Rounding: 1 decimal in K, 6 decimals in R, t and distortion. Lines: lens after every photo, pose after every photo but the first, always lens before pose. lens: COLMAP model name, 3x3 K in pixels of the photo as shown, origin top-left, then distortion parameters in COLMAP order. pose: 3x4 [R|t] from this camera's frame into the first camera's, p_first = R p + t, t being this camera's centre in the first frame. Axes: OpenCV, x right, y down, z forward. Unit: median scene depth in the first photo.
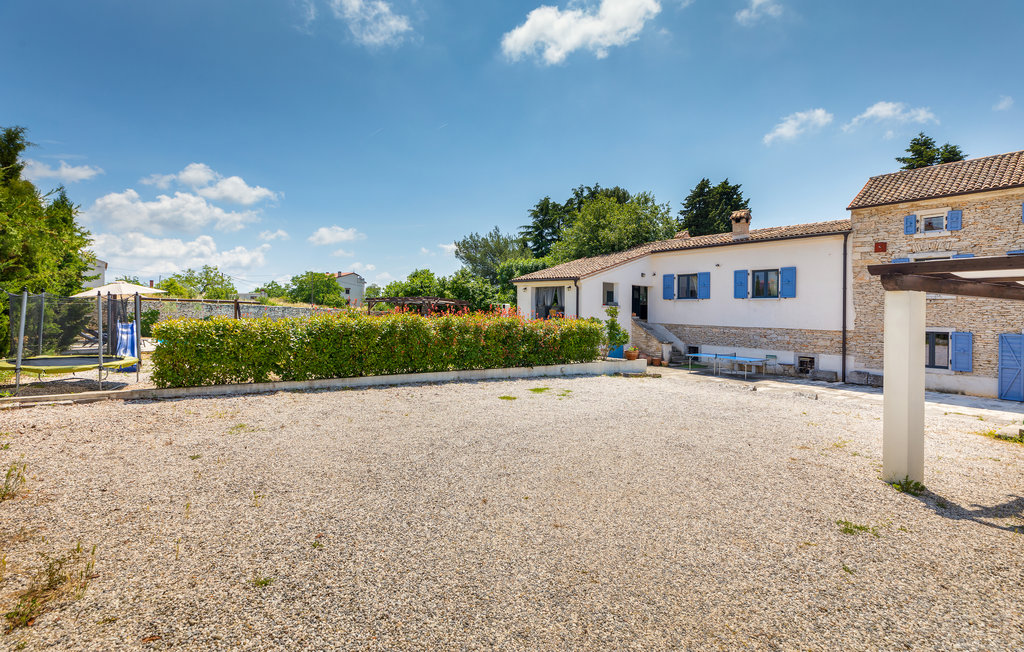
lens RADIAL K [[477.5, 0, 512.0], [0, 477.5, 326.0], [0, 0, 1]] dist [0.002764, 0.000486]
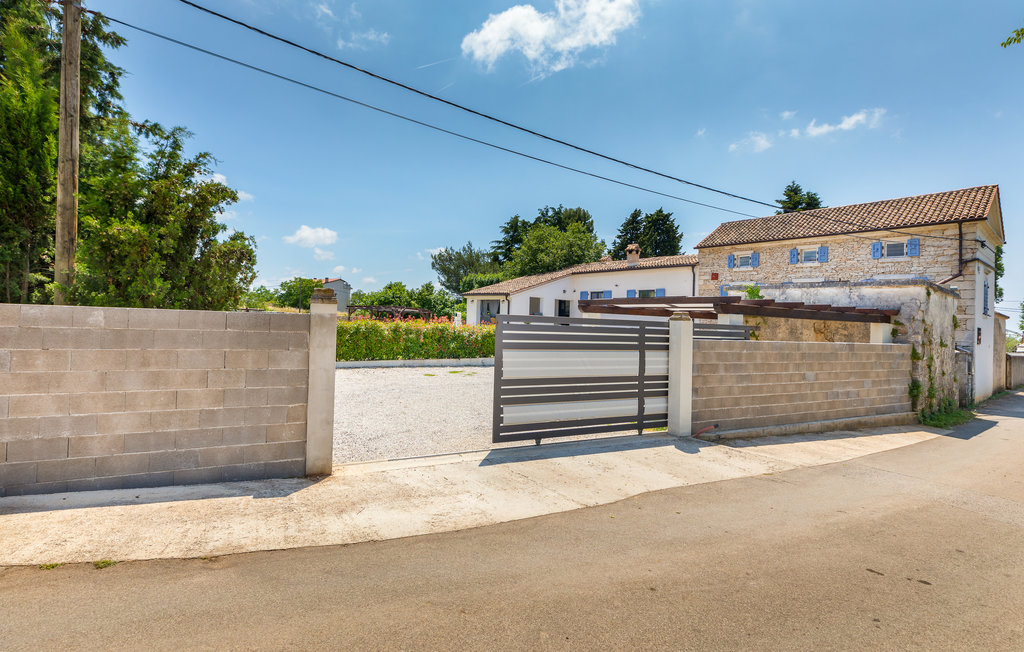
lens RADIAL K [[477.5, 0, 512.0], [0, 477.5, 326.0], [0, 0, 1]] dist [0.002764, 0.000486]
pose [[0.999635, 0.013263, 0.023555, 0.089056], [-0.012940, 0.999821, -0.013795, 0.003891], [-0.023734, 0.013485, 0.999627, -0.226870]]
